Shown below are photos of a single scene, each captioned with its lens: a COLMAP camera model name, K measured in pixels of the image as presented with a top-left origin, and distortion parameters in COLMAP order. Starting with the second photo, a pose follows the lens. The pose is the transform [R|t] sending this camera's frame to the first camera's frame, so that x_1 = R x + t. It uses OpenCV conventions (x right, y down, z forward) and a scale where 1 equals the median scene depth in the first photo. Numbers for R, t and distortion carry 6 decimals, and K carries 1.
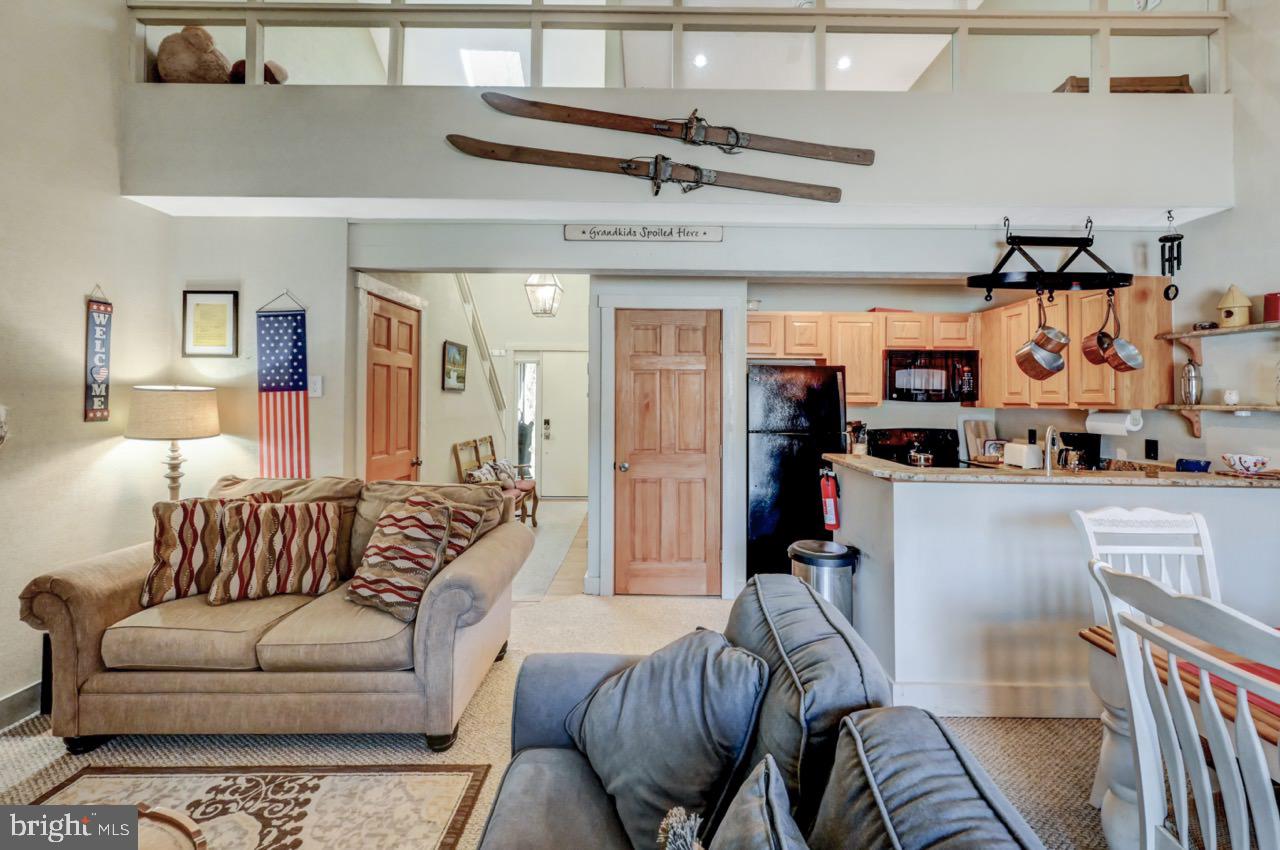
lens RADIAL K [[524.6, 0, 643.8], [0, 524.6, 388.5], [0, 0, 1]] dist [-0.003990, 0.000327]
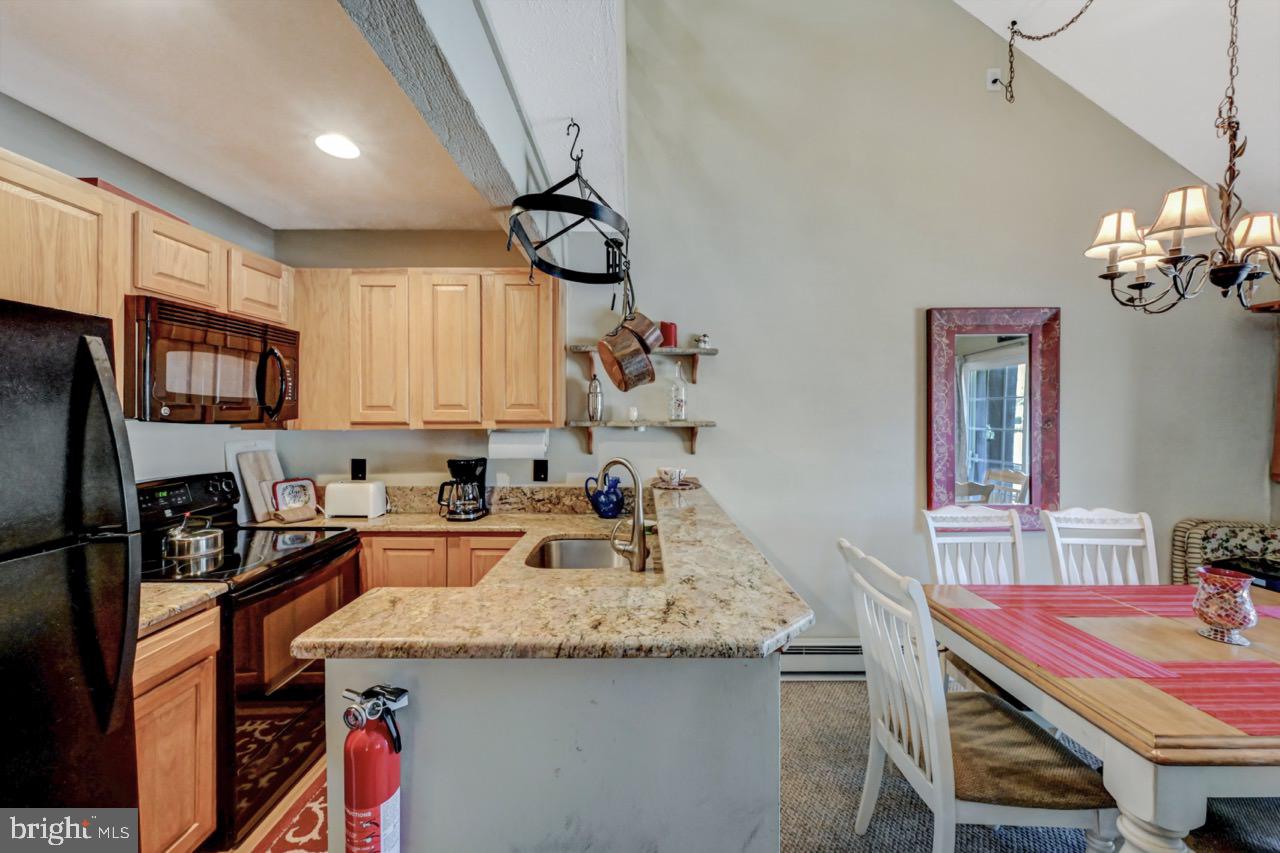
lens RADIAL K [[511.7, 0, 645.7], [0, 511.7, 420.2], [0, 0, 1]] dist [0.000313, -0.000089]
pose [[-0.017950, -0.023778, 0.999556, 0.090221], [-0.023232, 0.999457, 0.023358, 0.003316], [-0.999569, -0.022803, -0.018493, 0.874238]]
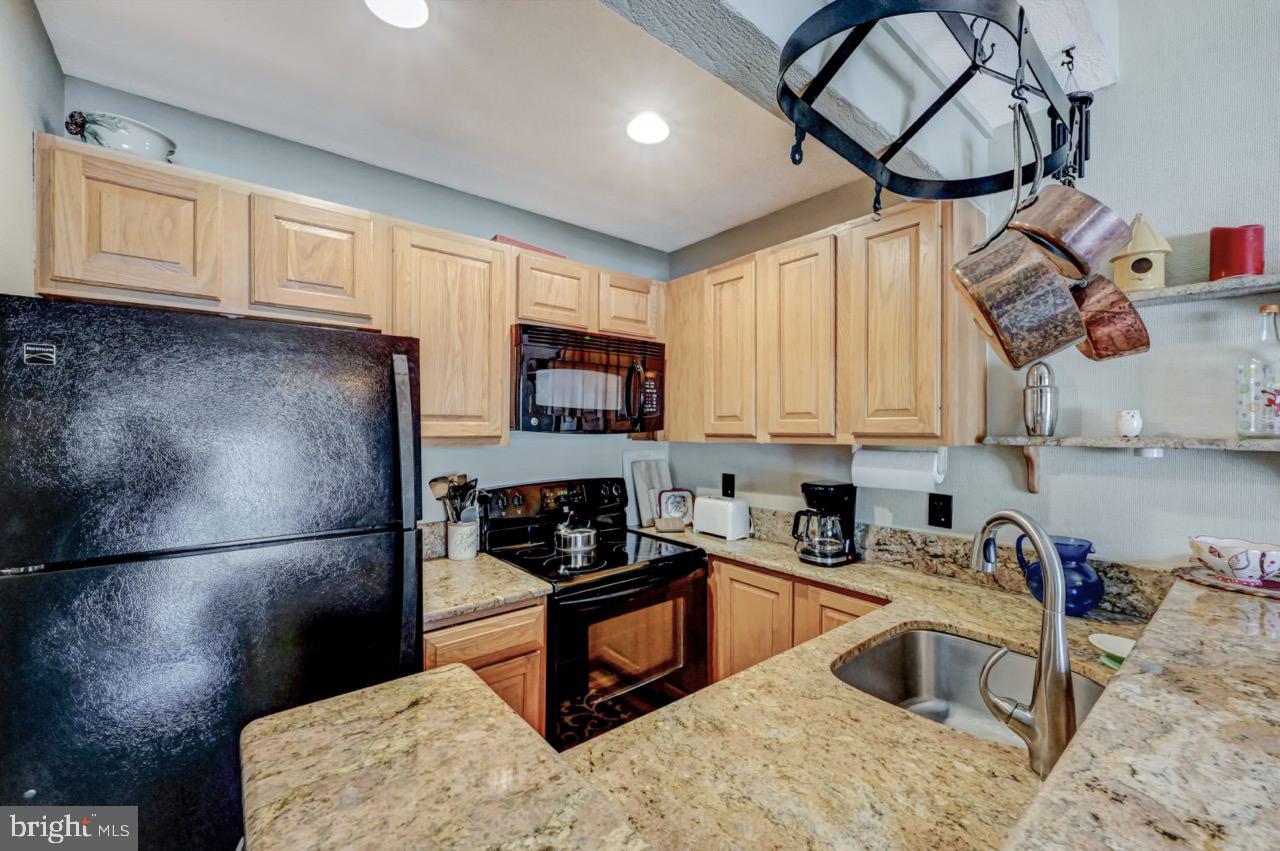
lens RADIAL K [[513.4, 0, 639.2], [0, 513.4, 430.4], [0, 0, 1]] dist [-0.002025, -0.000037]
pose [[0.768573, -0.011721, 0.639655, 0.351866], [-0.007547, 0.999597, 0.027384, 0.011056], [-0.639718, -0.025874, 0.768174, 0.807343]]
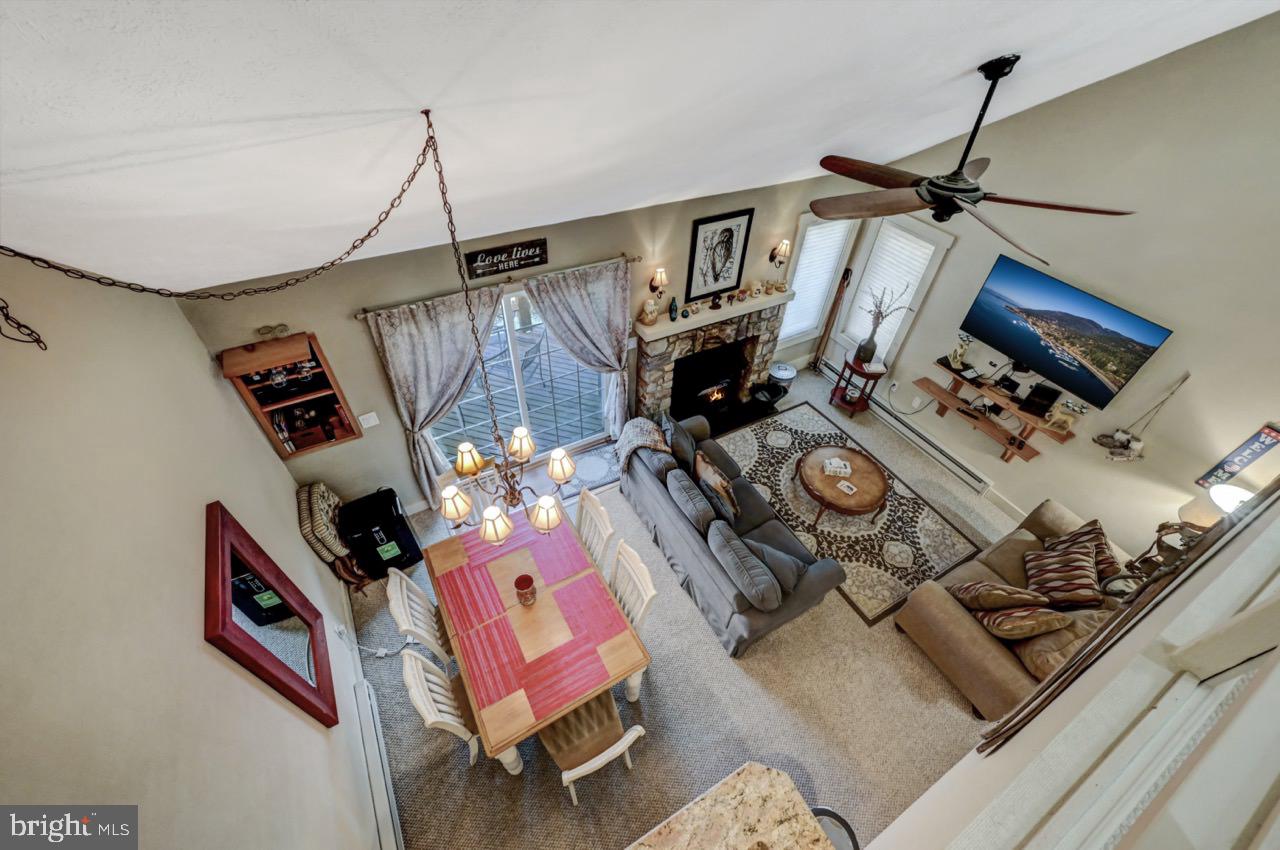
lens RADIAL K [[509.7, 0, 636.1], [0, 509.7, 425.9], [0, 0, 1]] dist [0.000593, 0.000375]
pose [[-0.869282, 0.316306, -0.379867, 0.708006], [-0.034500, 0.727775, 0.684948, -0.845934], [0.493111, 0.608518, -0.621729, 0.856946]]
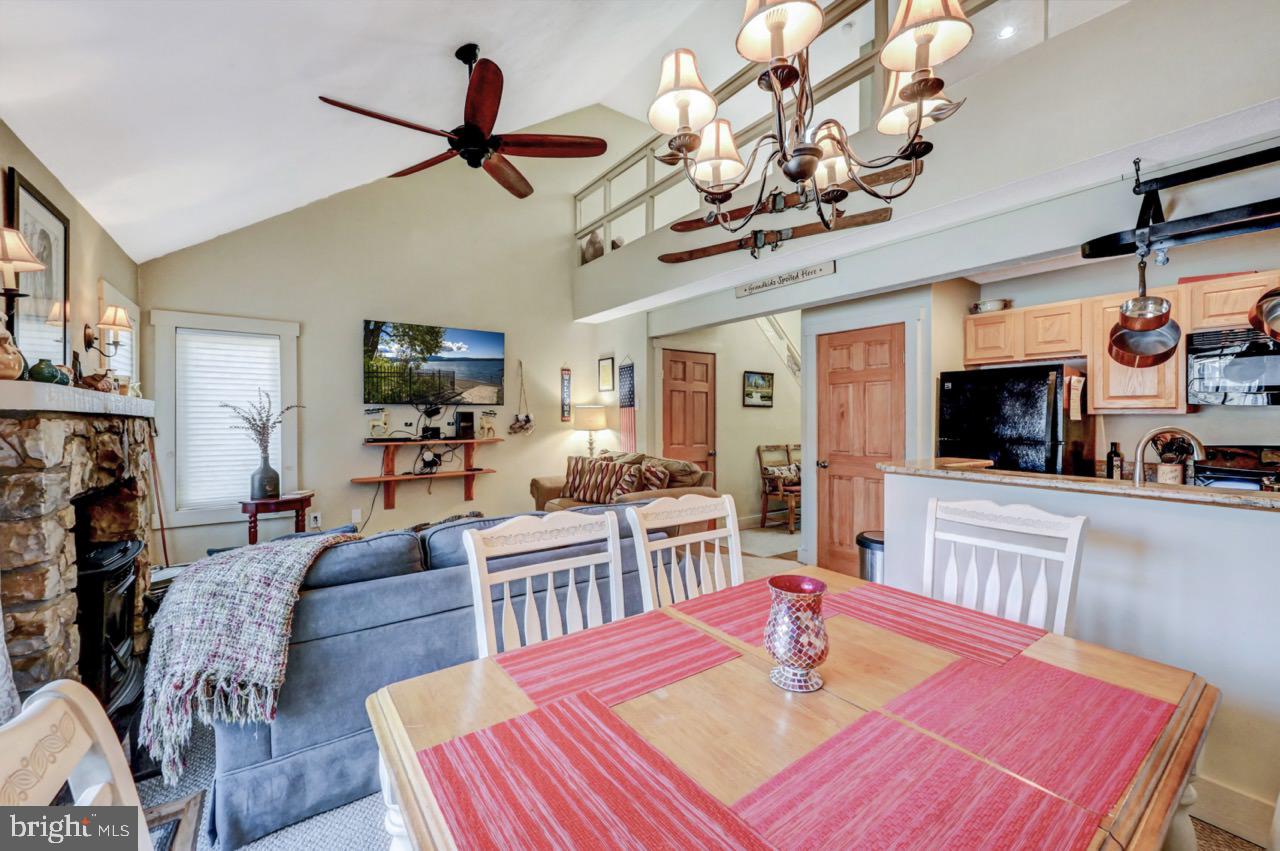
lens RADIAL K [[505.5, 0, 640.0], [0, 505.5, 425.5], [0, 0, 1]] dist [-0.000371, 0.000601]
pose [[0.589566, 0.004425, -0.807708, 0.816863], [0.015491, 0.999739, 0.016784, 0.040304], [0.807572, -0.022407, 0.589344, -0.042449]]
